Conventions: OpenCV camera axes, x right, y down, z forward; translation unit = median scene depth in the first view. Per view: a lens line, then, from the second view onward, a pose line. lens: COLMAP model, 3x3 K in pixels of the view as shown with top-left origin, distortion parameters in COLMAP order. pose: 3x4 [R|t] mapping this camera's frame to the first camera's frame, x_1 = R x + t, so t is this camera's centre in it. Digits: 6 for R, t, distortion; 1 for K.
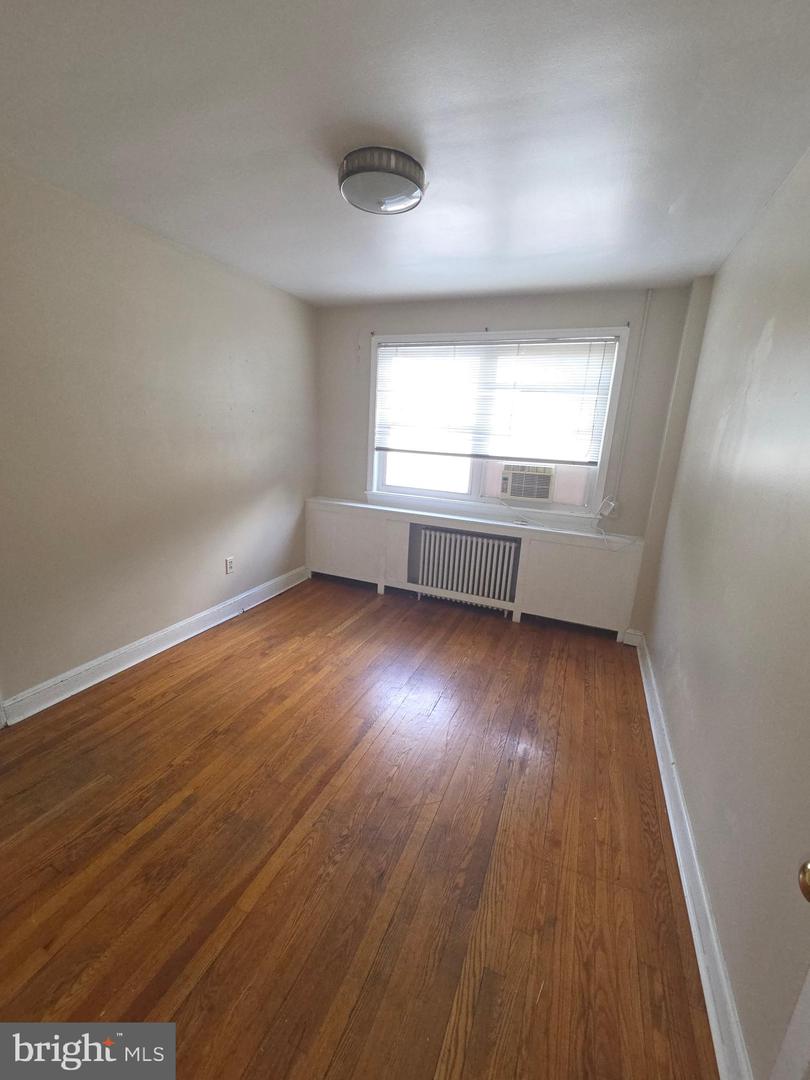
lens RADIAL K [[443.3, 0, 409.3], [0, 443.3, 537.5], [0, 0, 1]] dist [0.002468, 0.000562]
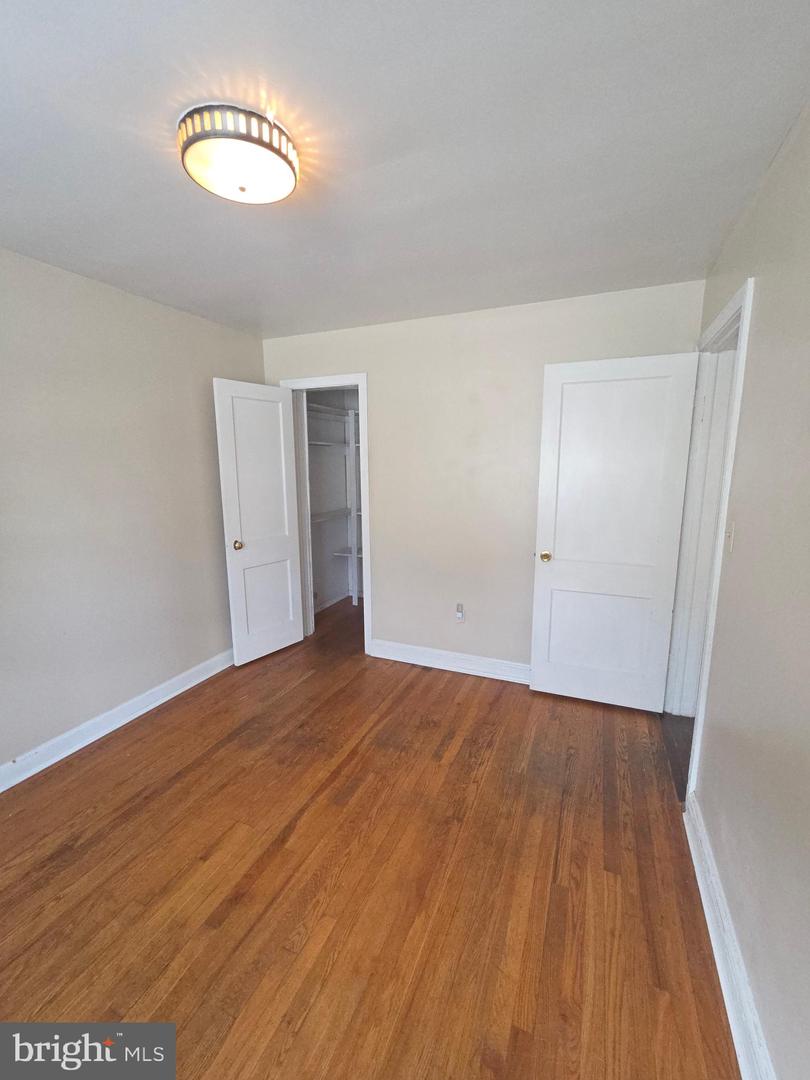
lens RADIAL K [[443.3, 0, 409.3], [0, 443.3, 537.5], [0, 0, 1]] dist [0.002468, 0.000562]
pose [[-0.997929, -0.063107, 0.012490, -0.396115], [-0.053516, 0.922109, 0.383212, -0.499226], [-0.035700, 0.381750, -0.923576, 1.999555]]
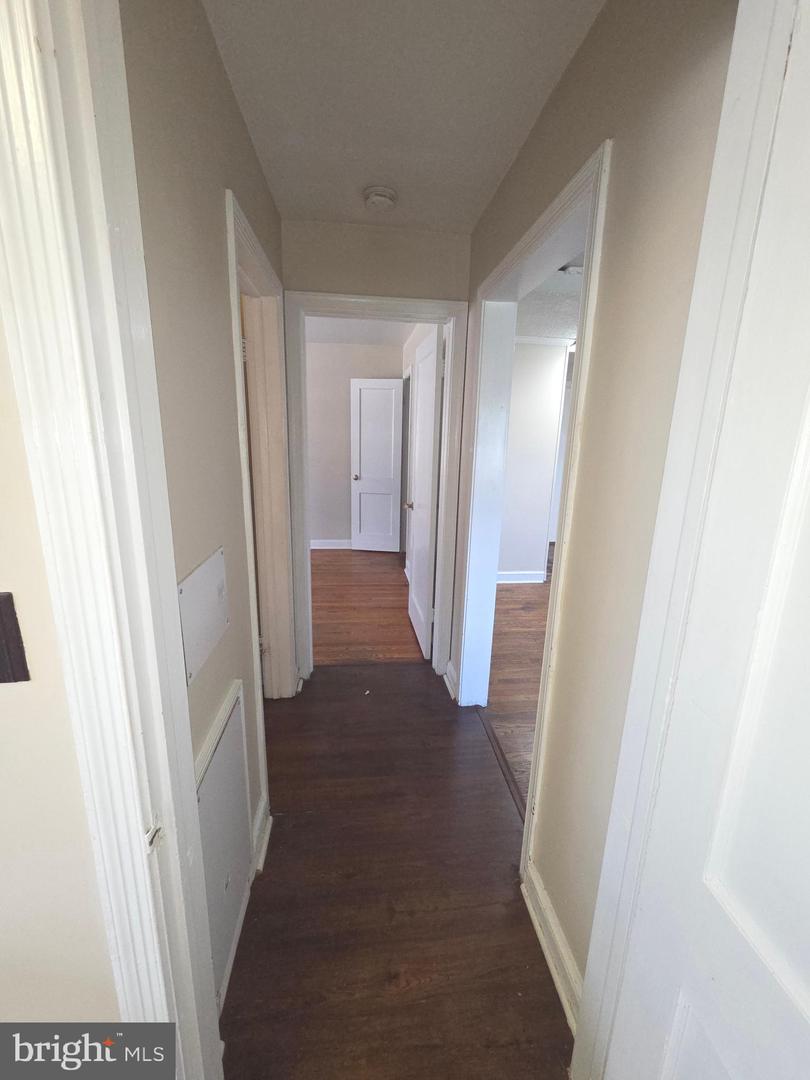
lens RADIAL K [[443.3, 0, 409.3], [0, 443.3, 537.5], [0, 0, 1]] dist [0.002468, 0.000562]
pose [[-0.470433, -0.273495, 0.838983, -2.527877], [0.139595, 0.915722, 0.376784, -0.457804], [-0.871324, 0.294370, -0.392608, 1.361456]]
